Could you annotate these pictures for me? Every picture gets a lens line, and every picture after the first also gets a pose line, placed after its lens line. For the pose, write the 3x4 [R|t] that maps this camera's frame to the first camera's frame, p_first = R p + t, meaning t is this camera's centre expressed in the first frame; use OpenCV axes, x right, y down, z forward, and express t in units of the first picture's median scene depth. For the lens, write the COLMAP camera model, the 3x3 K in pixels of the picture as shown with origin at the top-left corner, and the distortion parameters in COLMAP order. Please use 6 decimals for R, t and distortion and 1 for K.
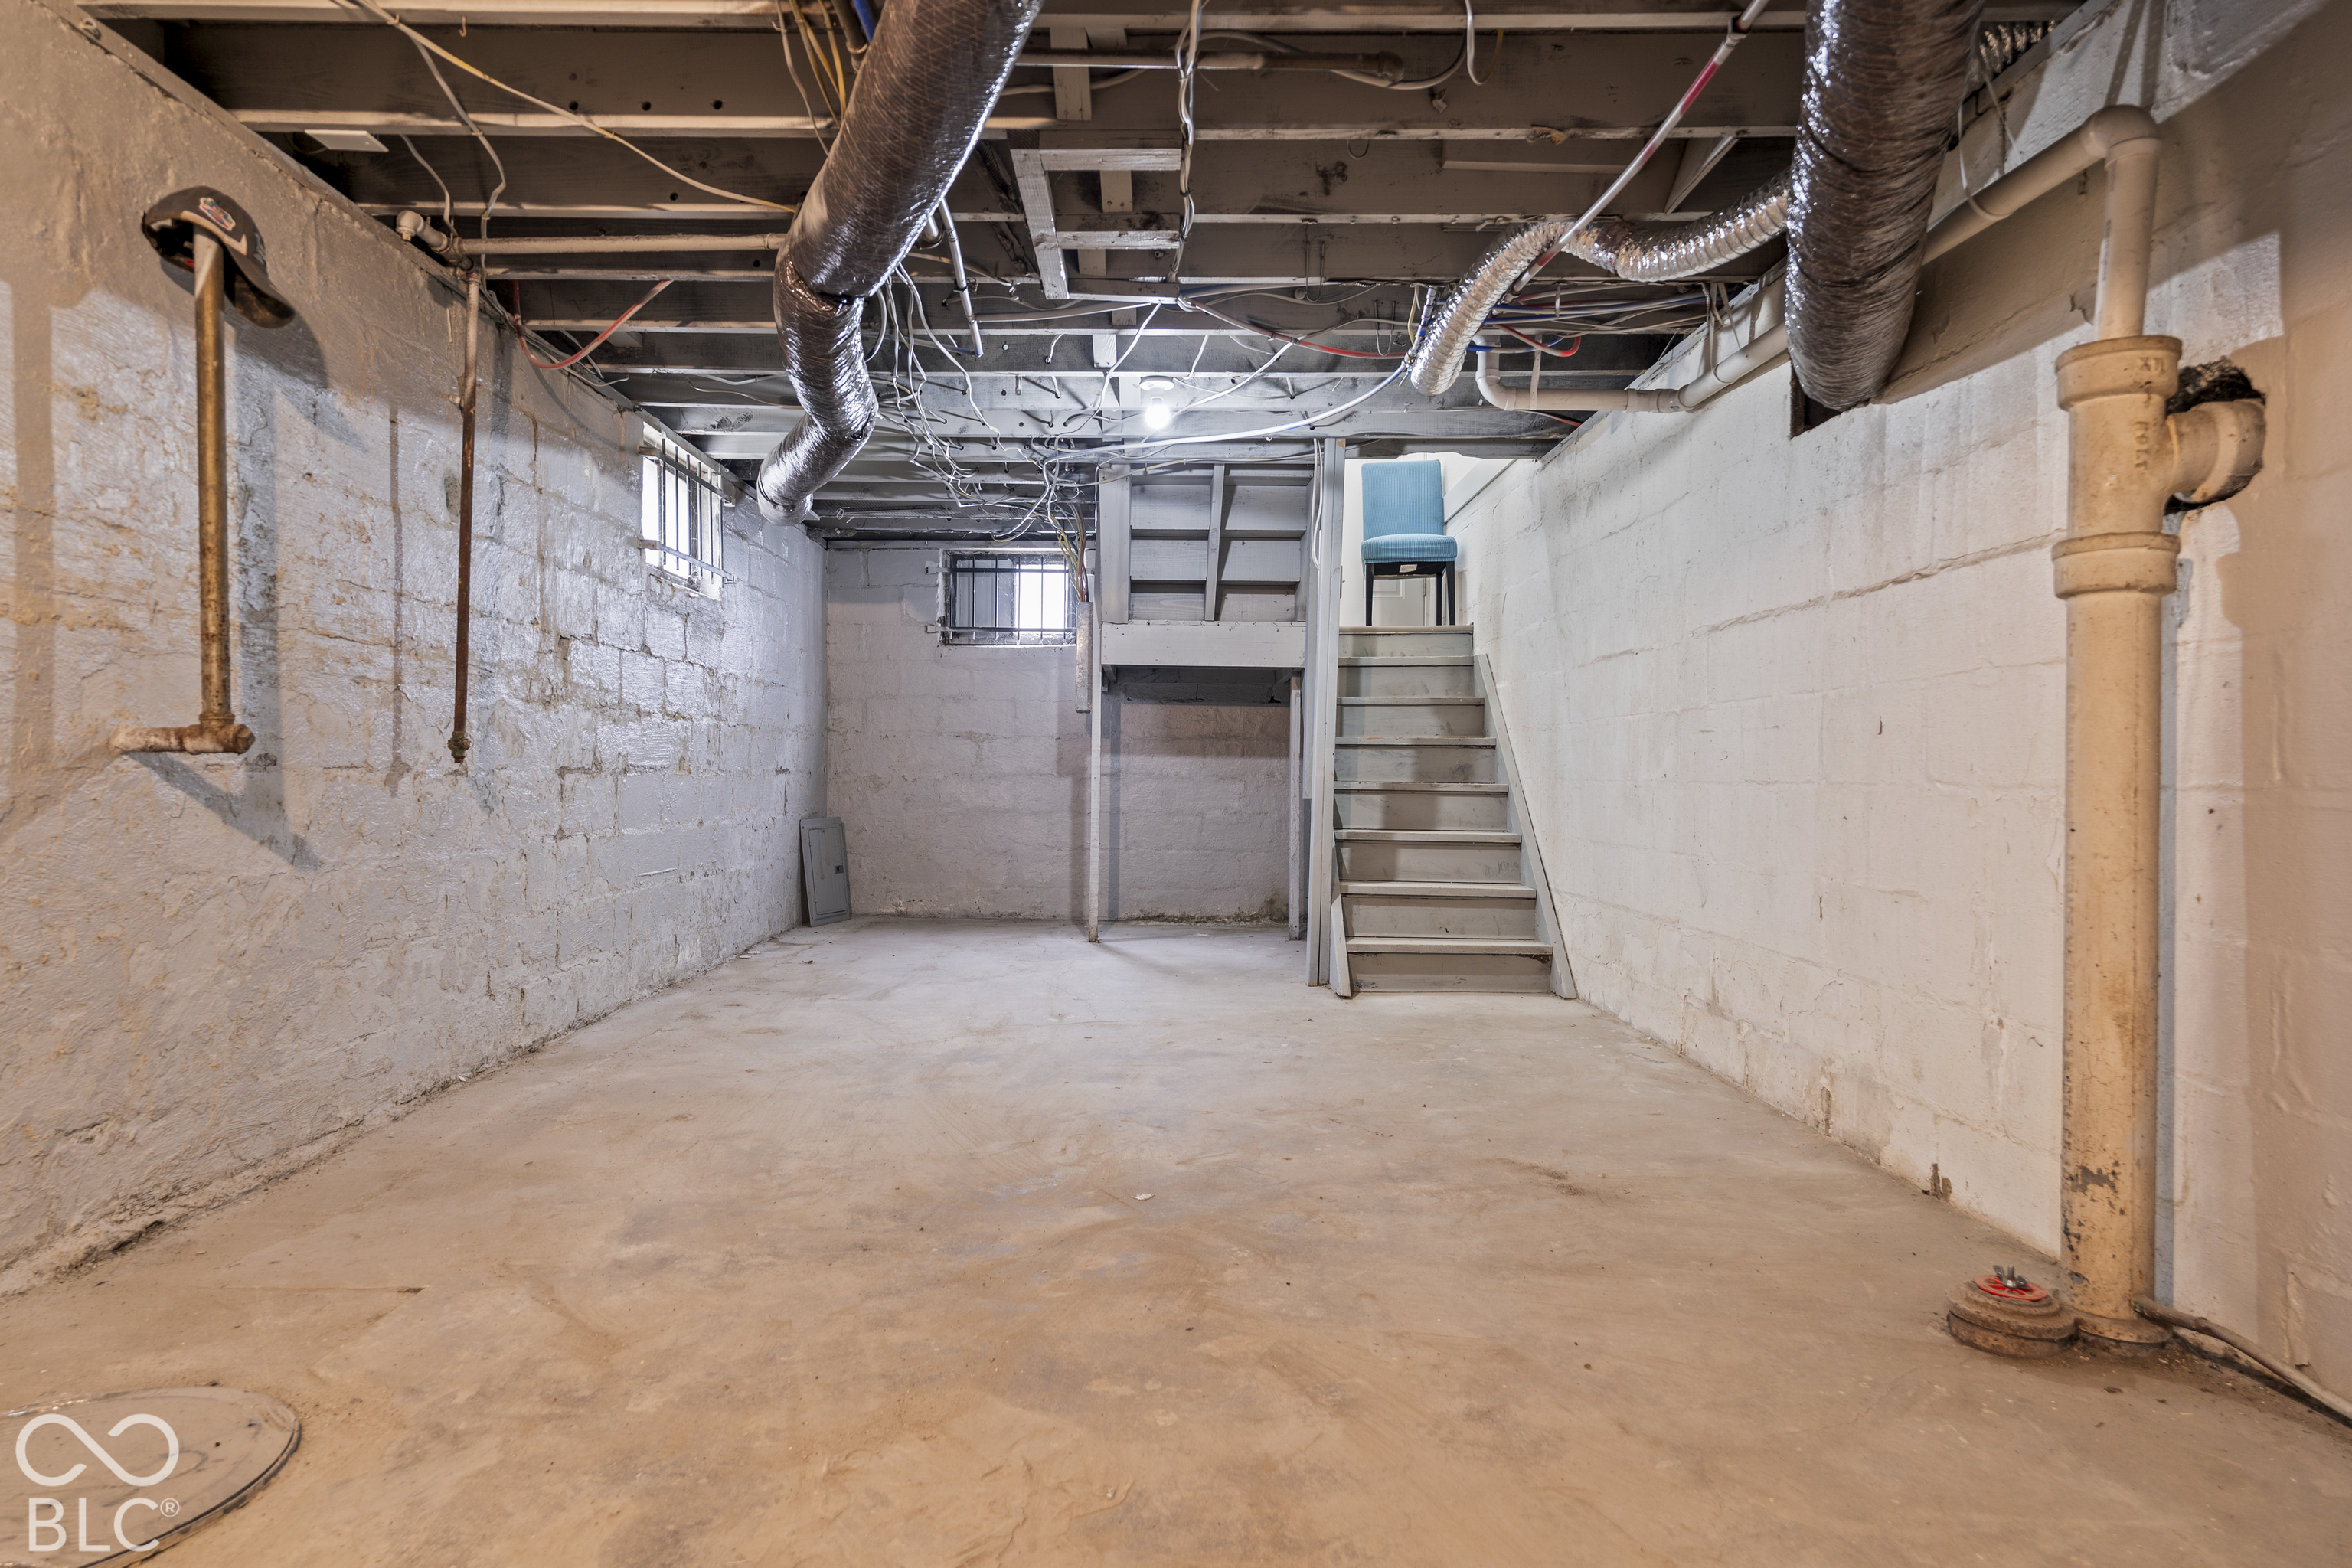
lens RADIAL K [[1358.6, 0, 1164.1], [0, 1358.6, 781.2], [0, 0, 1]] dist [-0.000690, -0.000217]
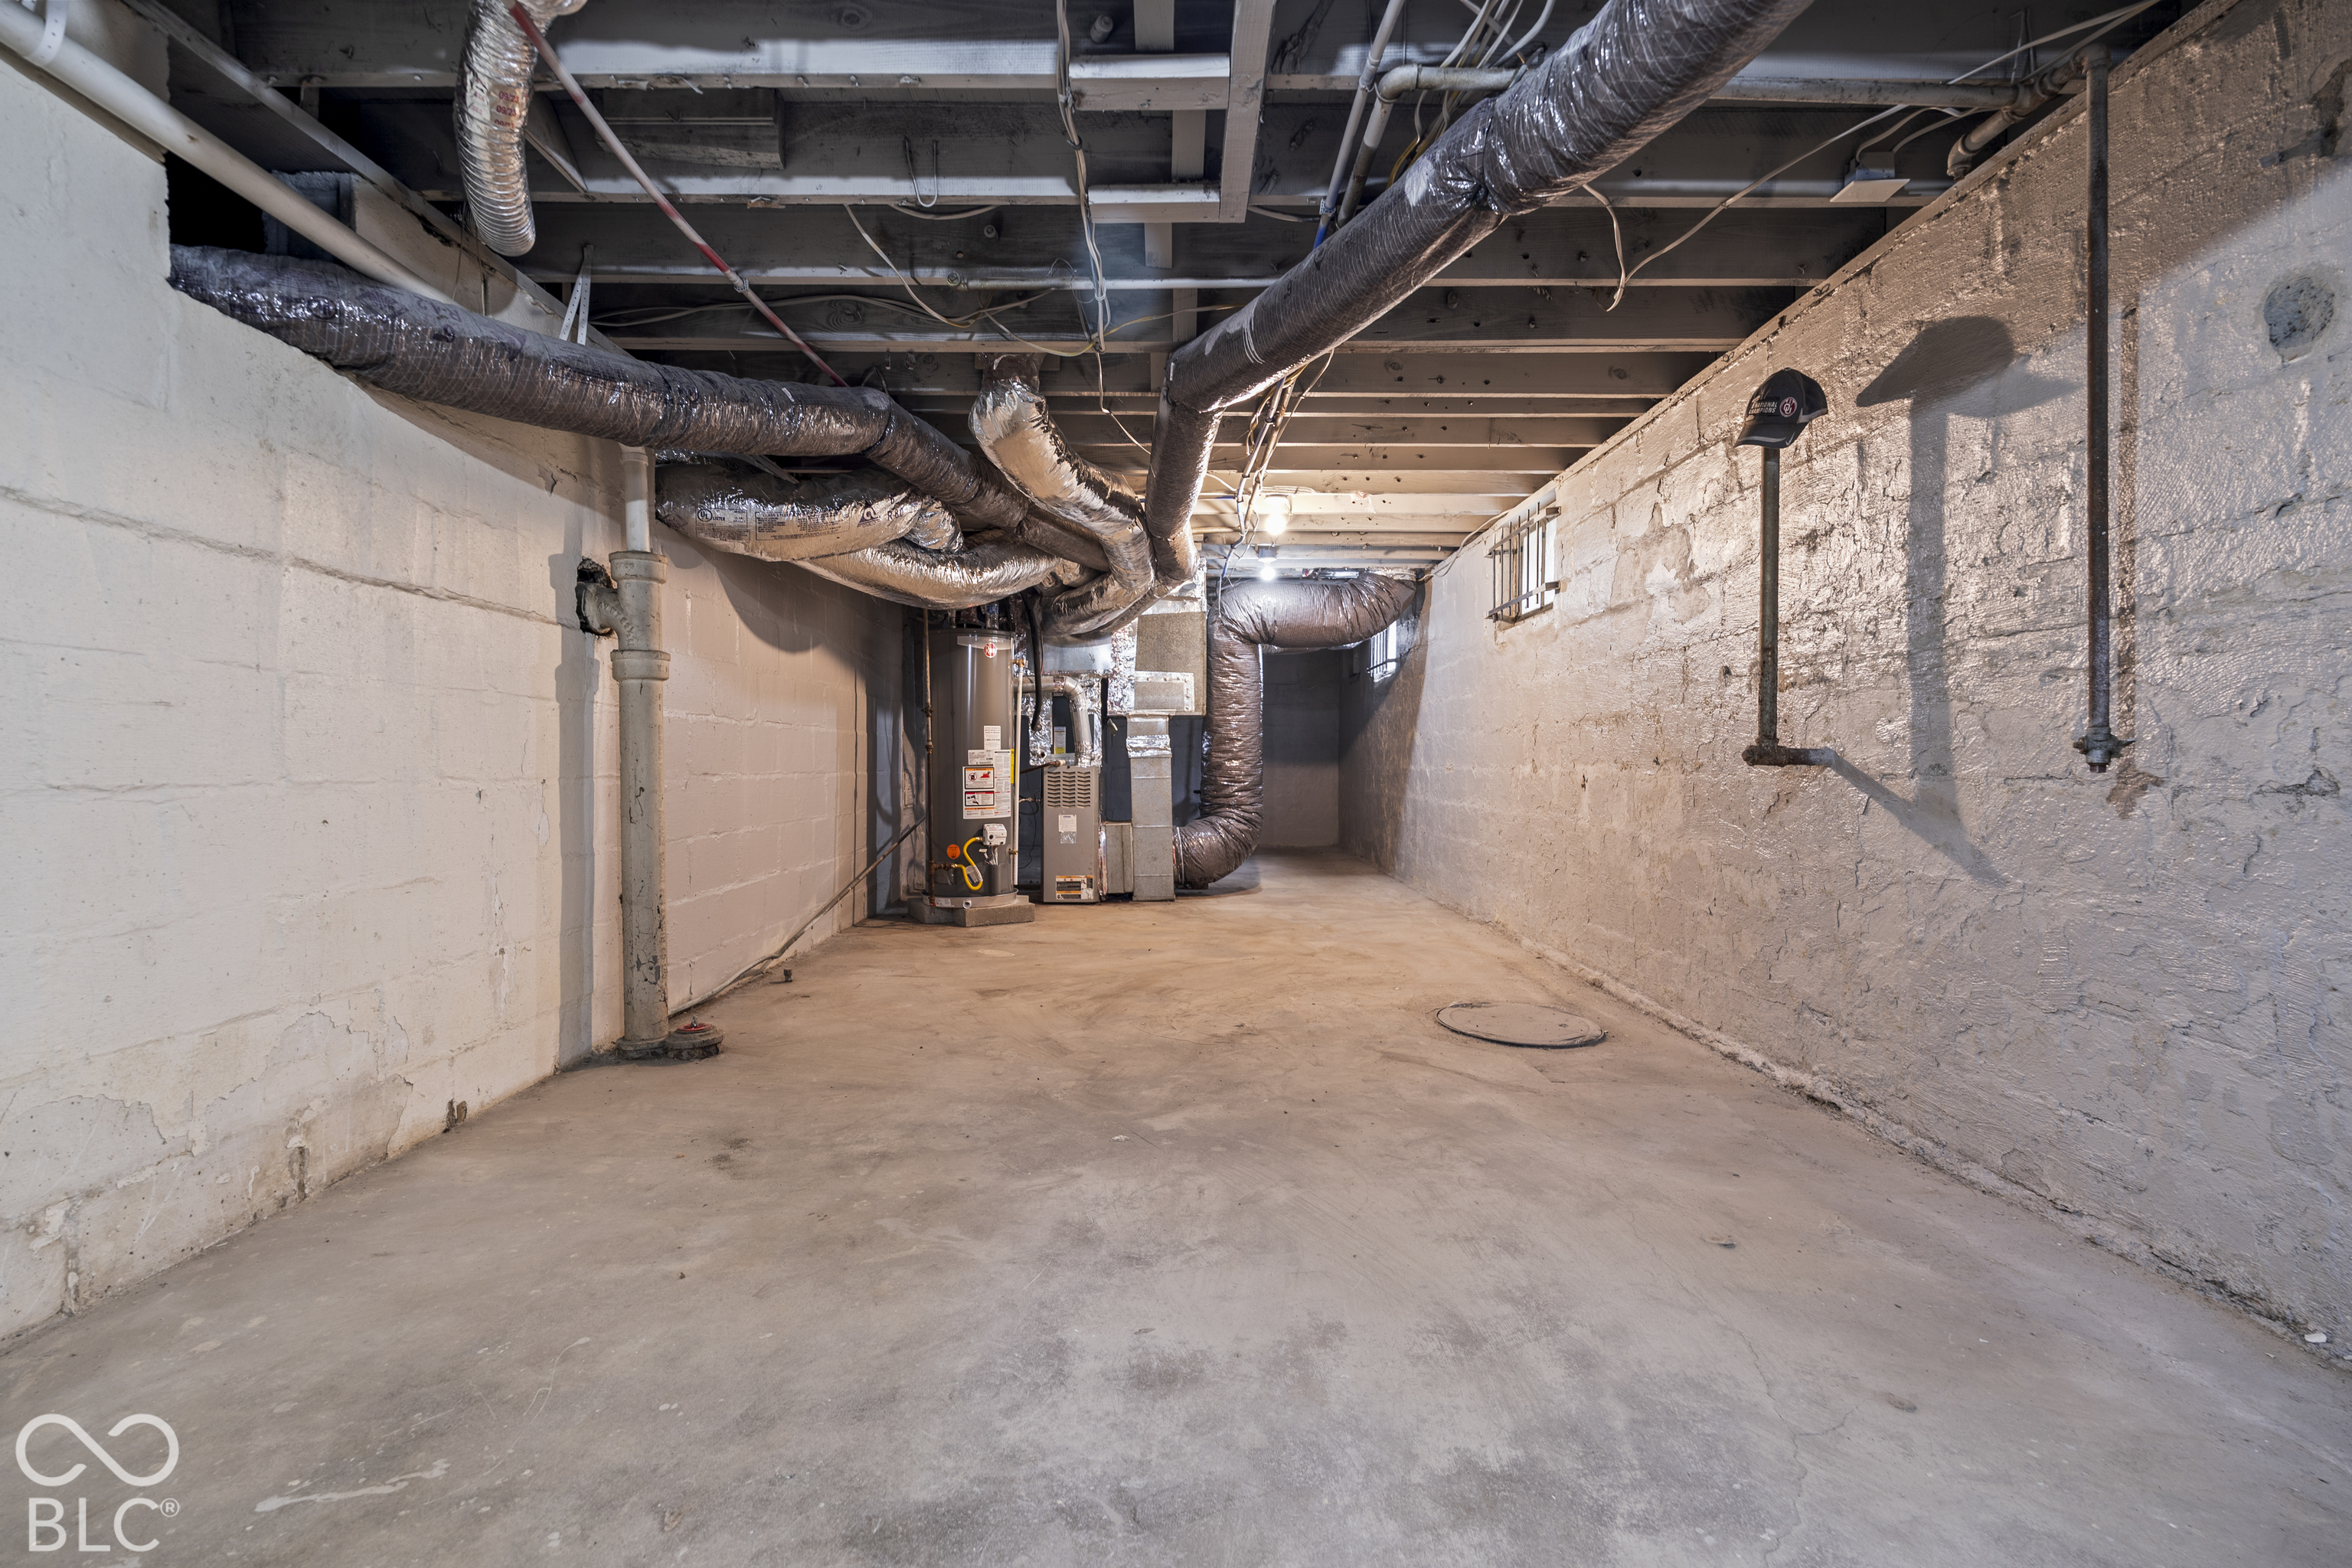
lens RADIAL K [[1041.2, 0, 1189.2], [0, 1041.2, 769.7], [0, 0, 1]] dist [0.002149, 0.000960]
pose [[-0.999849, -0.007792, -0.015512, -0.057891], [-0.007965, 0.999906, 0.011122, -0.020974], [0.015424, 0.011244, -0.999818, 1.853481]]
